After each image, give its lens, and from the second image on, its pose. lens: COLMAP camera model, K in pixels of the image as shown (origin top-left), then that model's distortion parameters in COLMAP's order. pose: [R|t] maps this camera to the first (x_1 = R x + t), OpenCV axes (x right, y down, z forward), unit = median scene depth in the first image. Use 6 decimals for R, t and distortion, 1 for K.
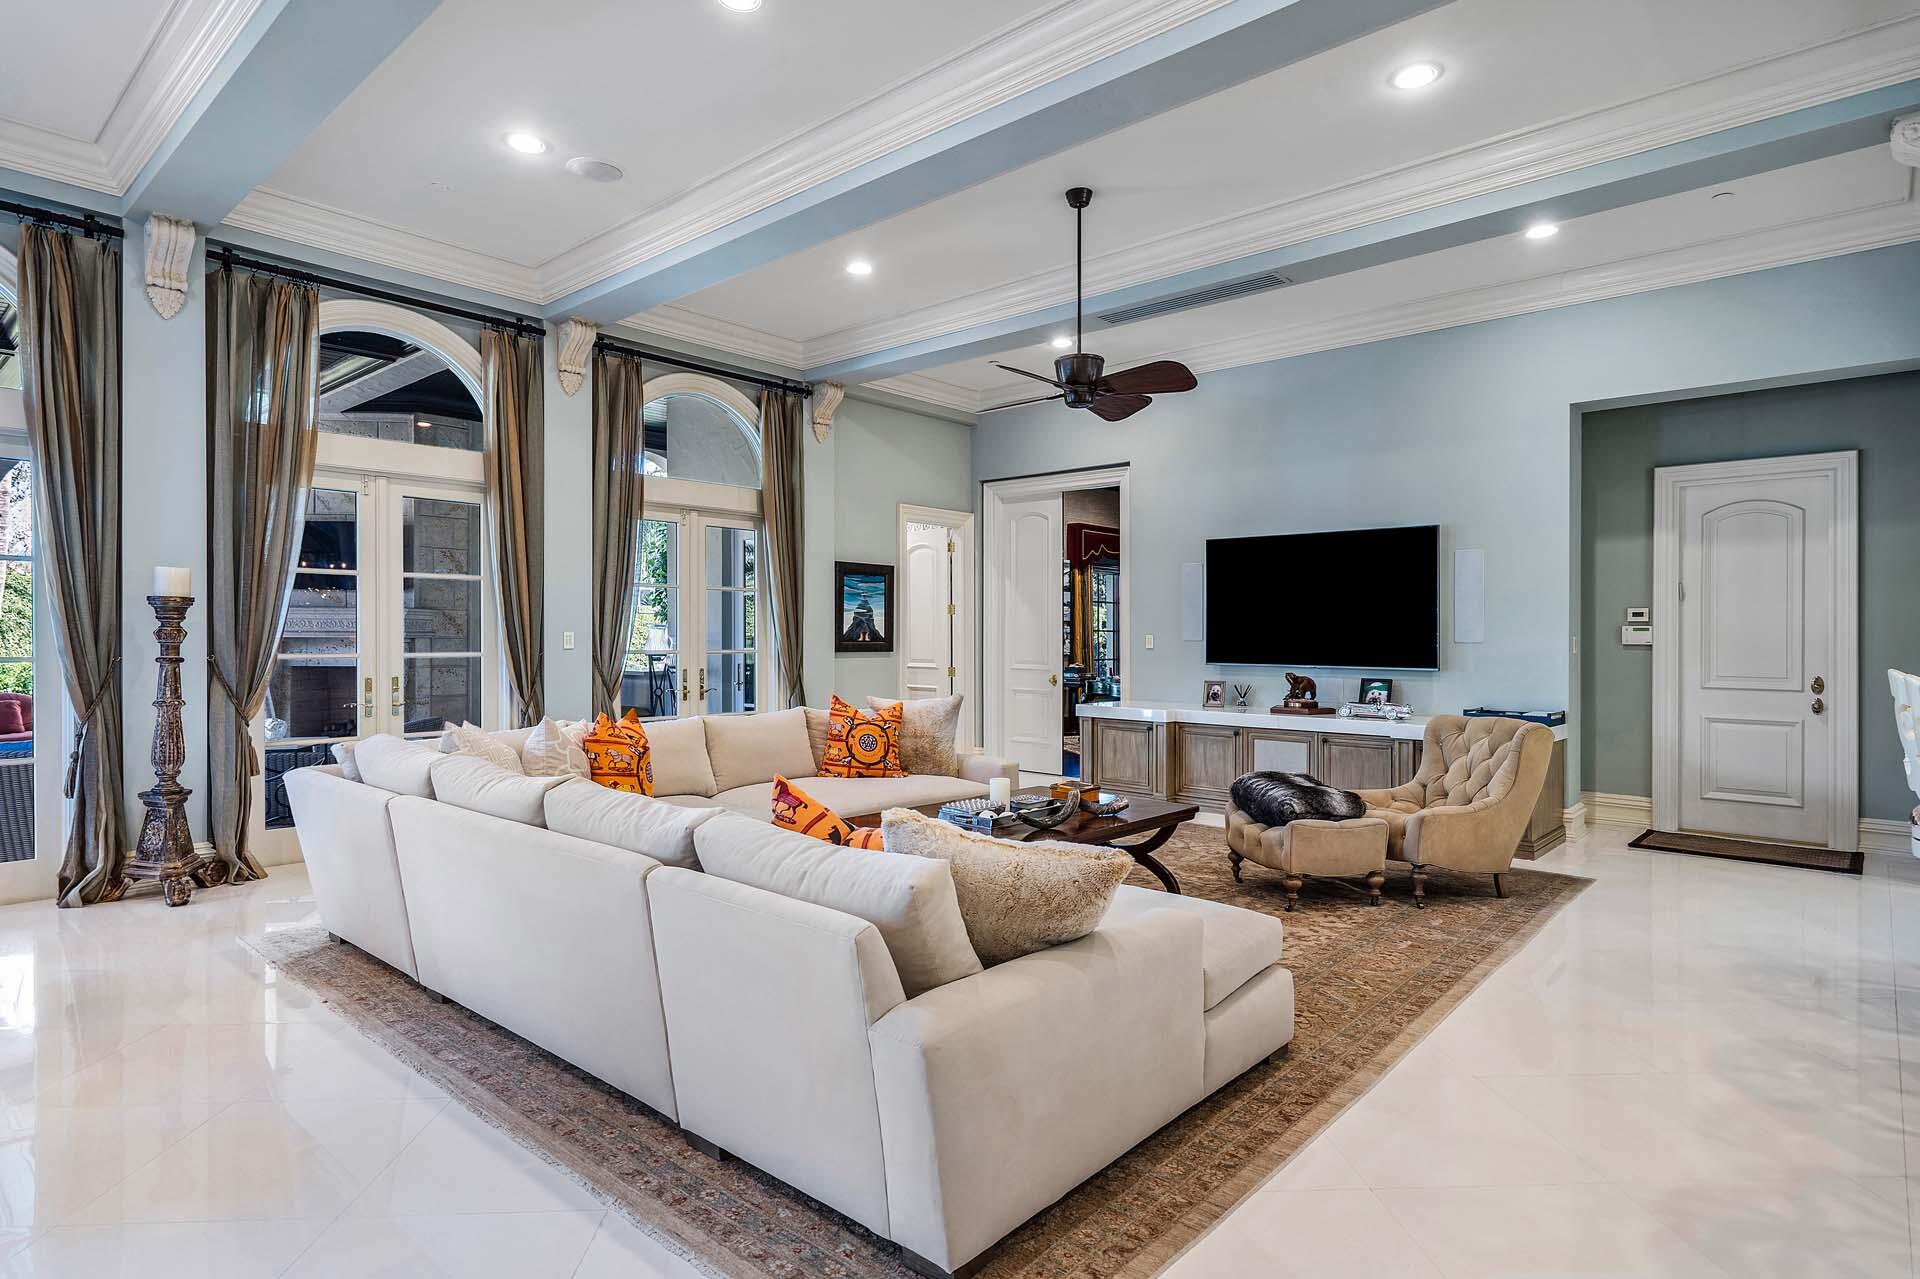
lens RADIAL K [[1001.1, 0, 949.1], [0, 1001.1, 630.3], [0, 0, 1]] dist [-0.004968, 0.001056]
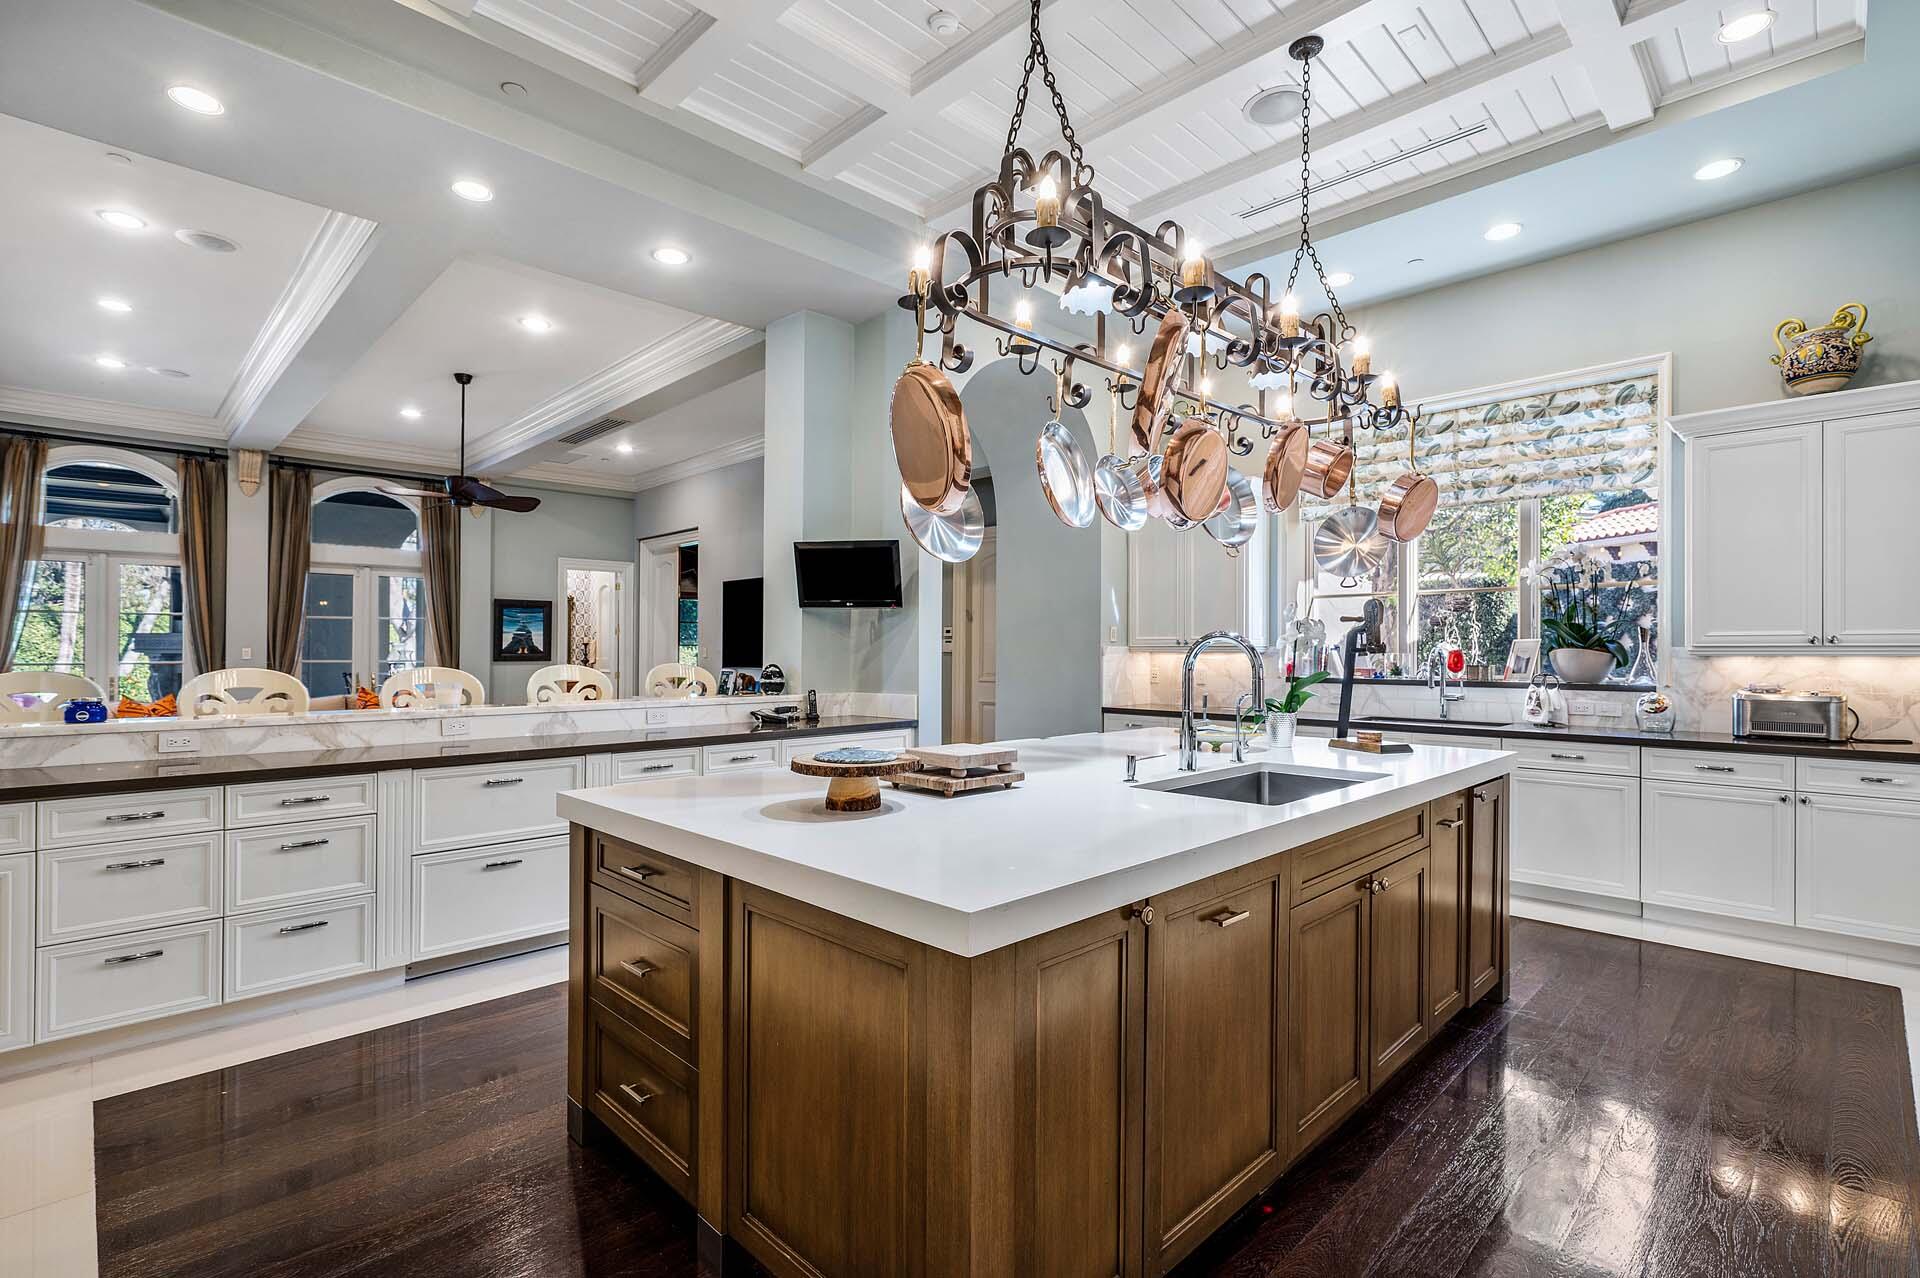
lens RADIAL K [[883.5, 0, 961.8], [0, 883.5, 650.3], [0, 0, 1]] dist [-0.007458, -0.000161]
pose [[0.998685, -0.005149, -0.051005, 0.648744], [0.005529, 0.999958, 0.007301, 0.000137], [0.050965, -0.007574, 0.998672, -0.250182]]
